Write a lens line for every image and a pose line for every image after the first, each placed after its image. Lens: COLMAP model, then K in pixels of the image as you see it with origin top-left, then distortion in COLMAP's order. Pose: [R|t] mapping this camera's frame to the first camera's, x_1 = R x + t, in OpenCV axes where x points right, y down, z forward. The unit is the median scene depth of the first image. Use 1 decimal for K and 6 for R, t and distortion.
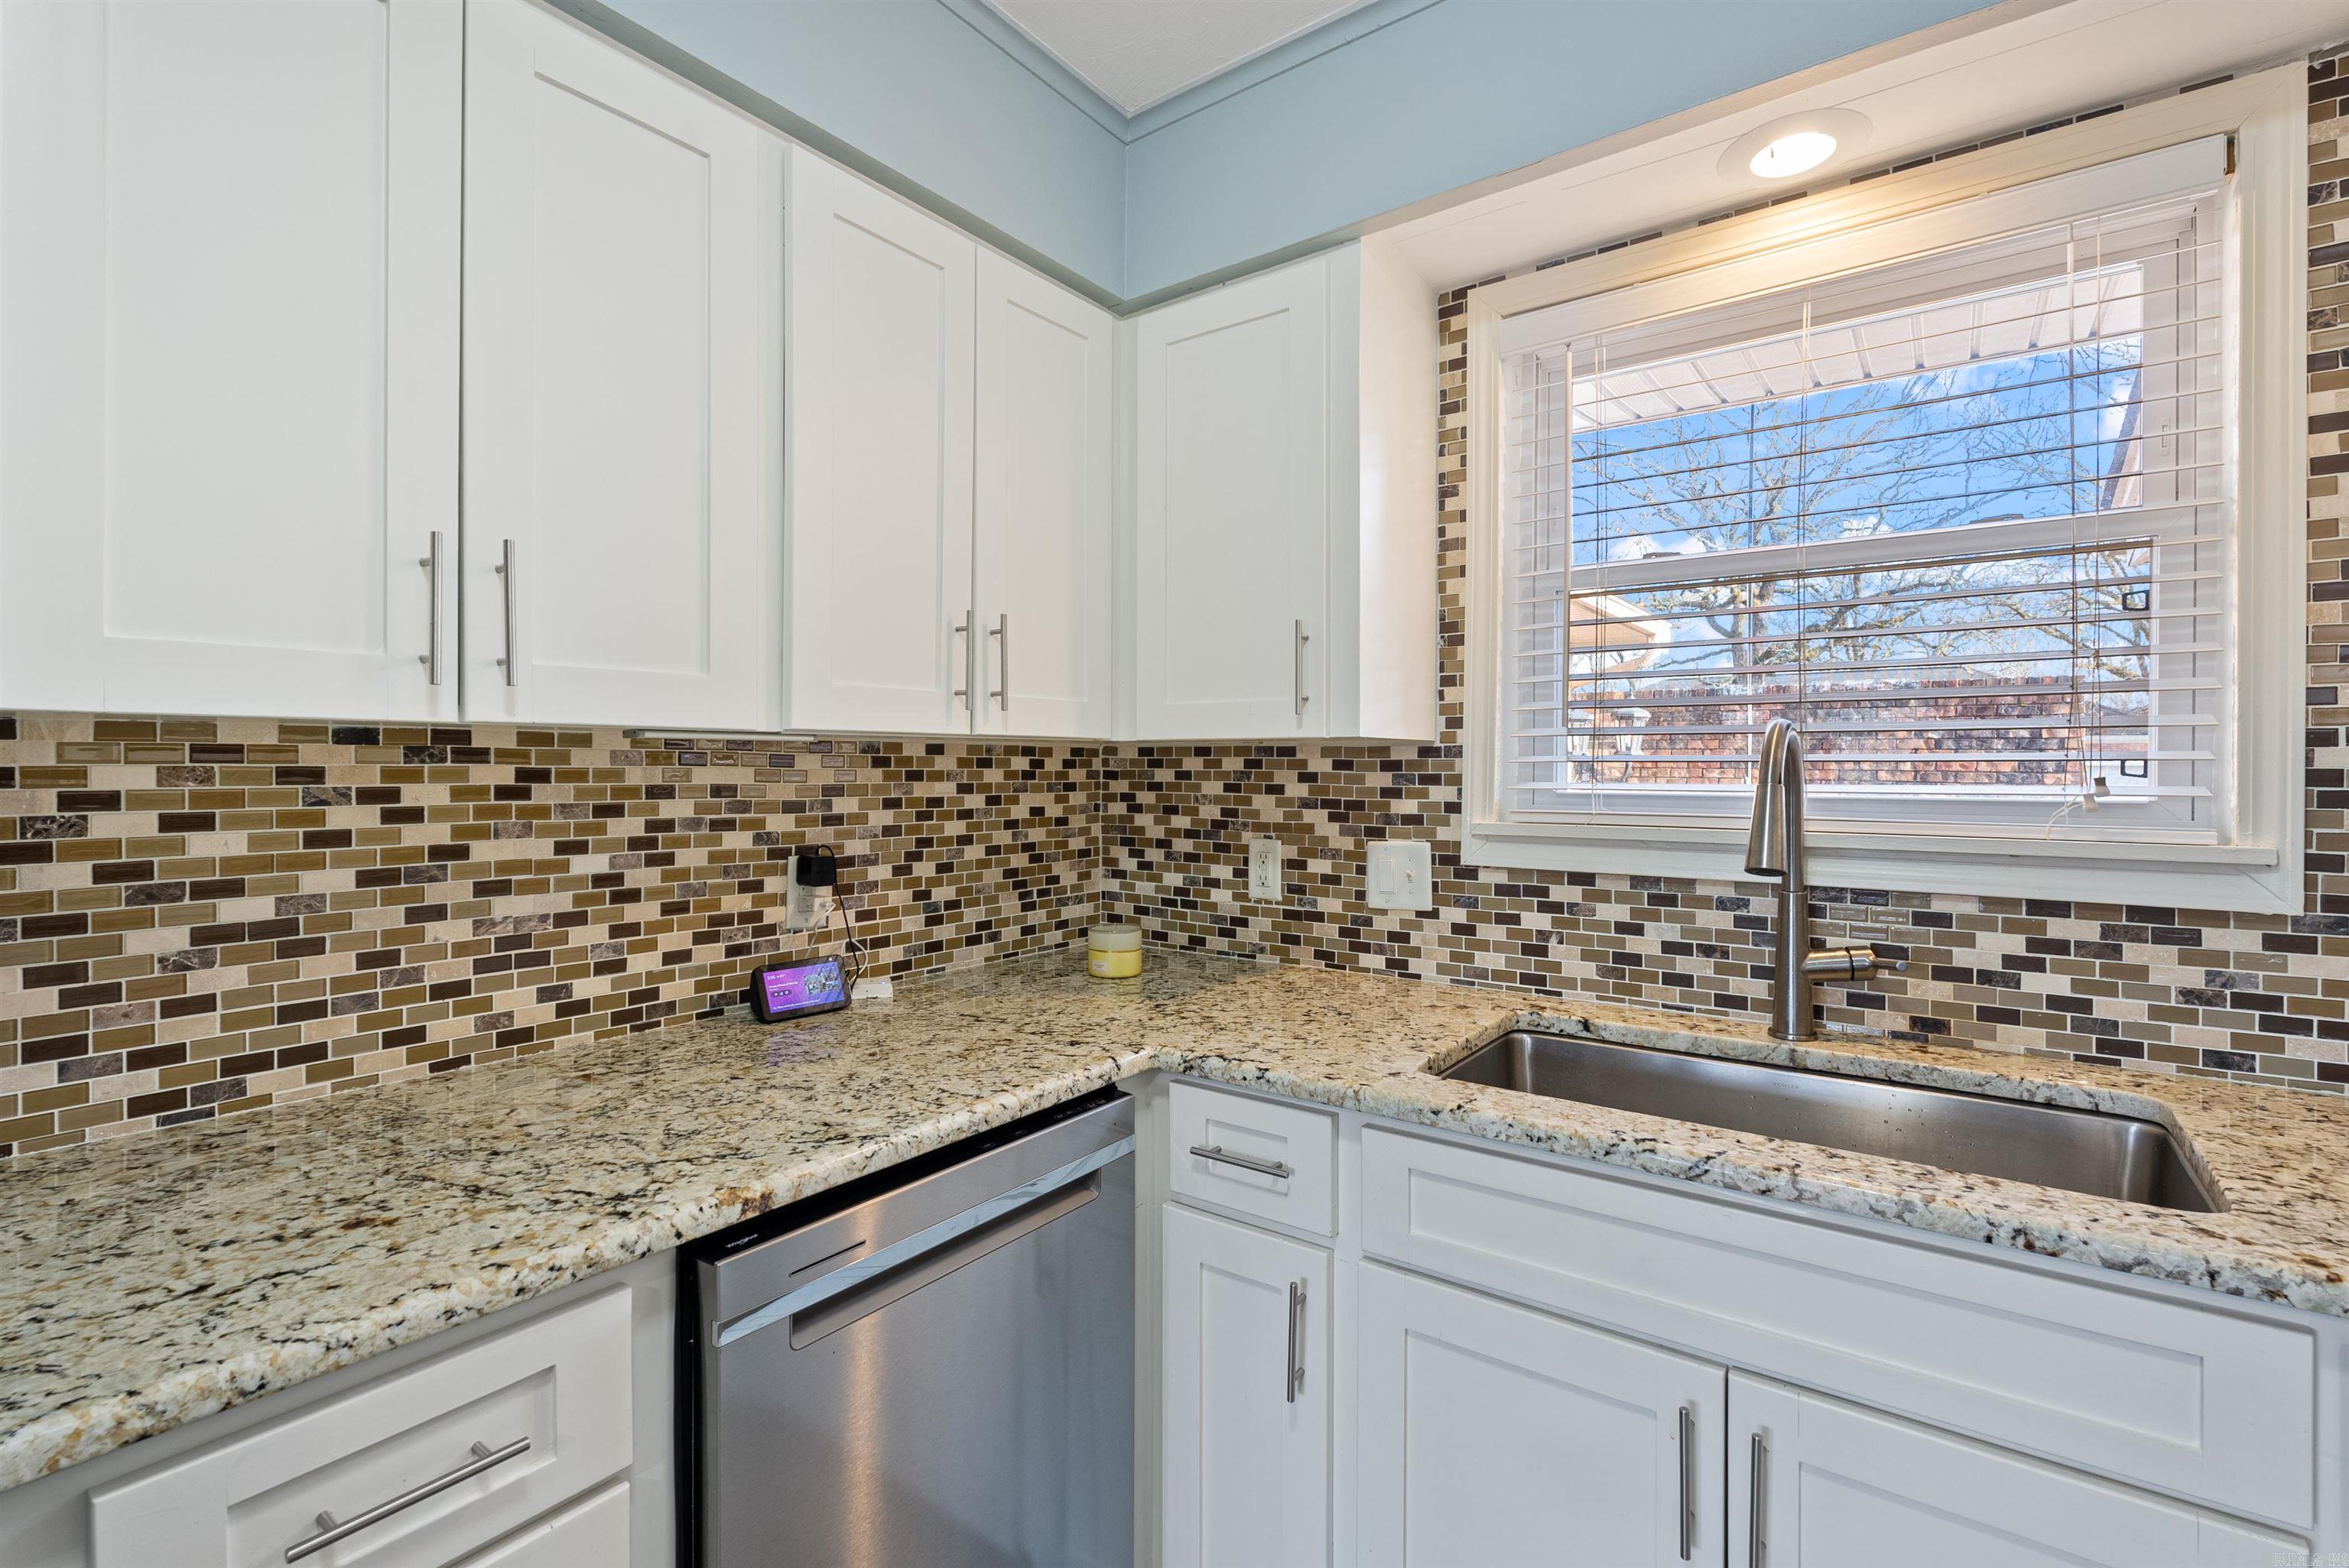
lens RADIAL K [[1042.1, 0, 1185.4], [0, 1042.1, 767.8], [0, 0, 1]] dist [-0.001657, 0.000352]
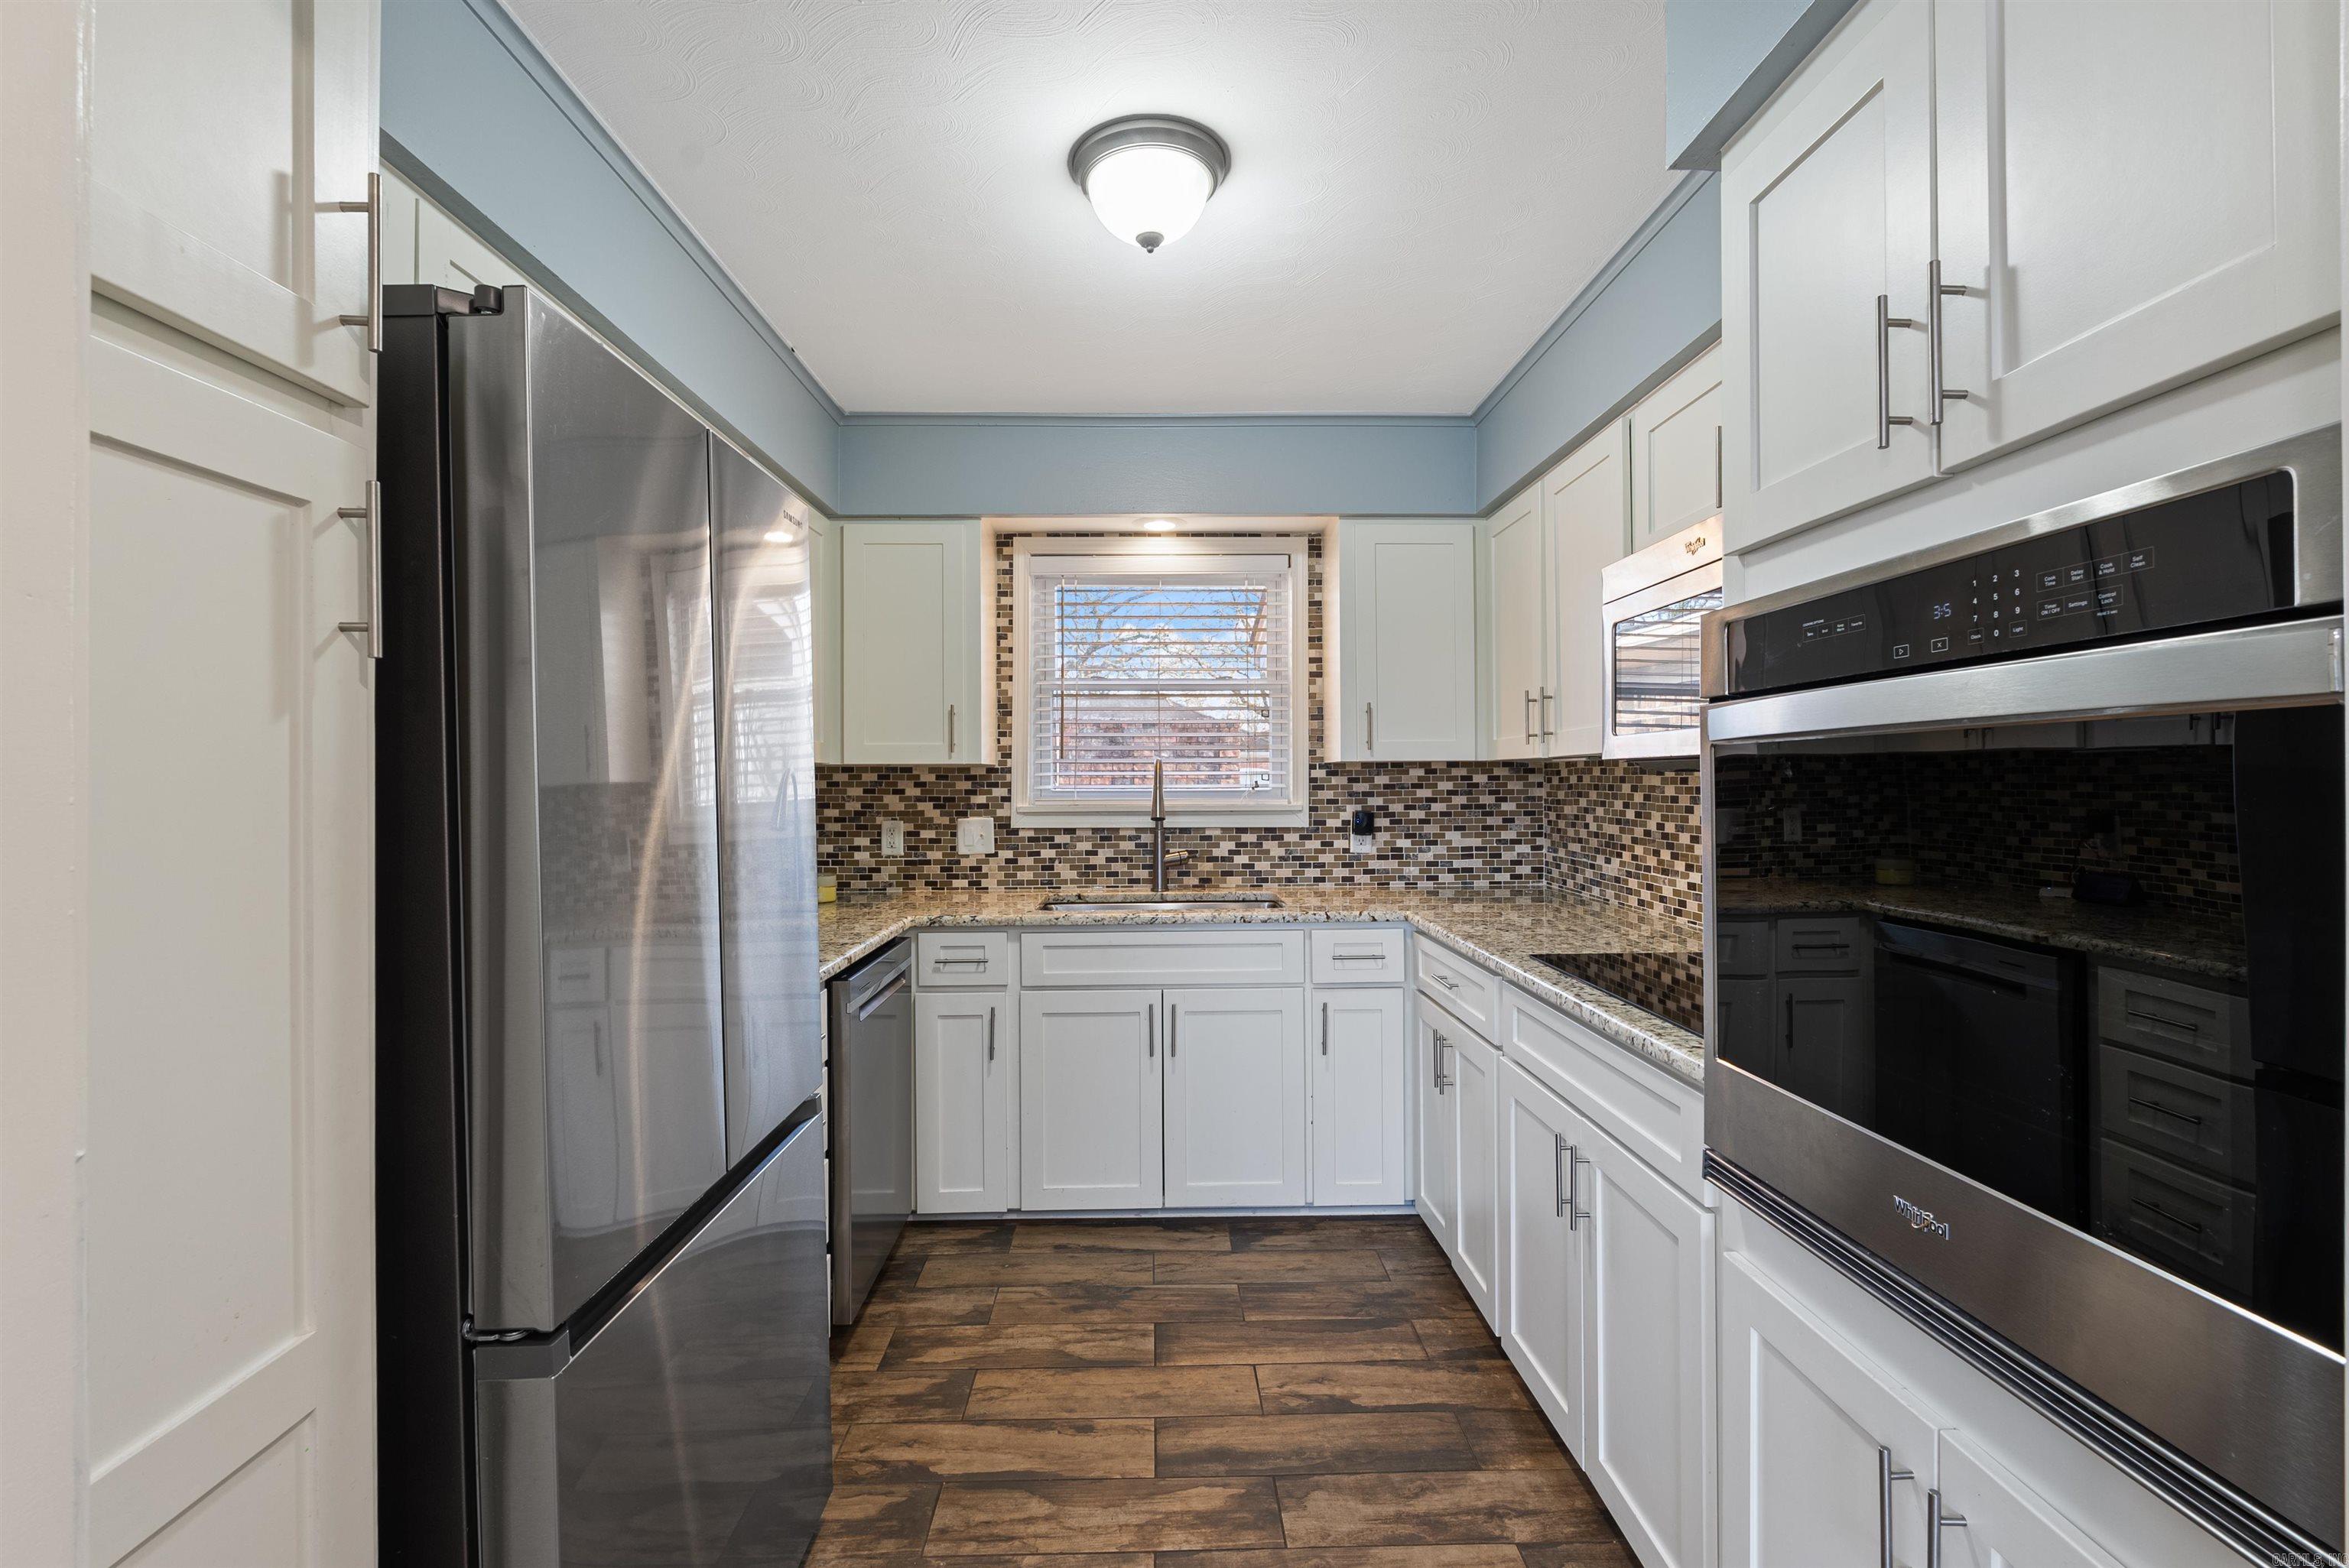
lens RADIAL K [[1040.4, 0, 1172.0], [0, 1040.4, 764.3], [0, 0, 1]] dist [-0.003456, -0.000209]
pose [[0.794694, -0.000775, 0.607010, -0.686093], [0.005693, 0.999965, -0.006177, -0.013195], [-0.606984, 0.008365, 0.794670, -0.744028]]
